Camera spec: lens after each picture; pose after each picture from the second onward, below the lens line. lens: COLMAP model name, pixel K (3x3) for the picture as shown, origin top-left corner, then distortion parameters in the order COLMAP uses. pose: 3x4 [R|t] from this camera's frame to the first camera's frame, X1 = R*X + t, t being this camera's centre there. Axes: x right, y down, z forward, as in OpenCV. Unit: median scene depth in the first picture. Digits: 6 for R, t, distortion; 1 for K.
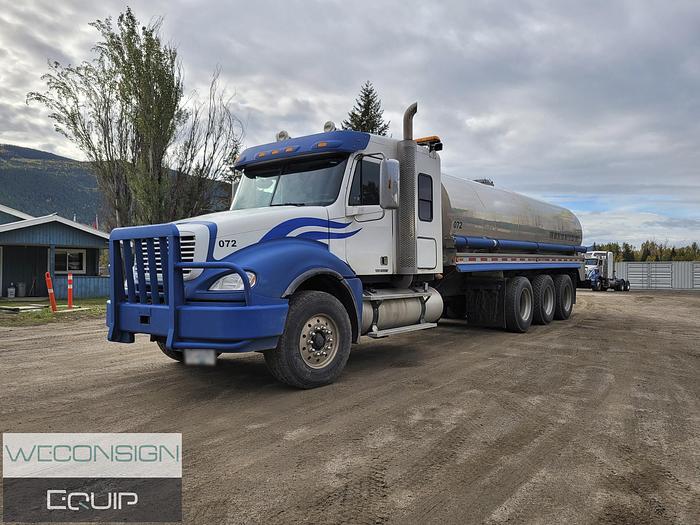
lens RADIAL K [[541.8, 0, 350.0], [0, 541.8, 262.5], [0, 0, 1]] dist [0.035208, -0.001320]
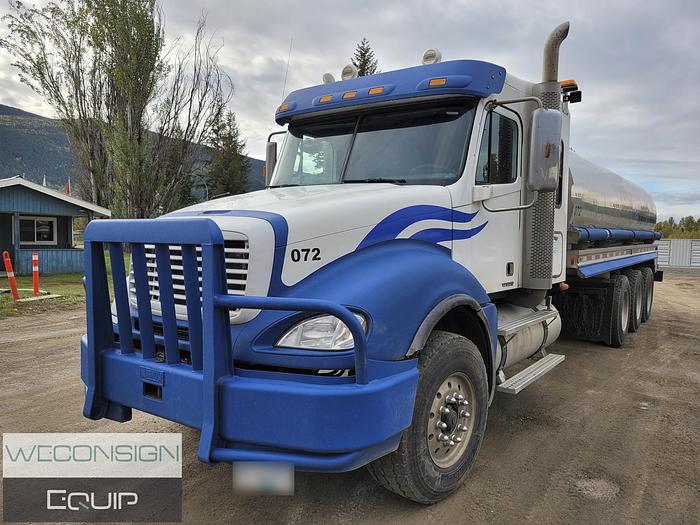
lens RADIAL K [[542.3, 0, 352.8], [0, 542.3, 271.4], [0, 0, 1]] dist [0.061100, -0.036327]
pose [[0.999082, 0.016483, 0.039541, -0.071635], [-0.019364, 0.997100, 0.073603, -0.021211], [-0.038213, -0.074301, 0.996503, 0.162759]]
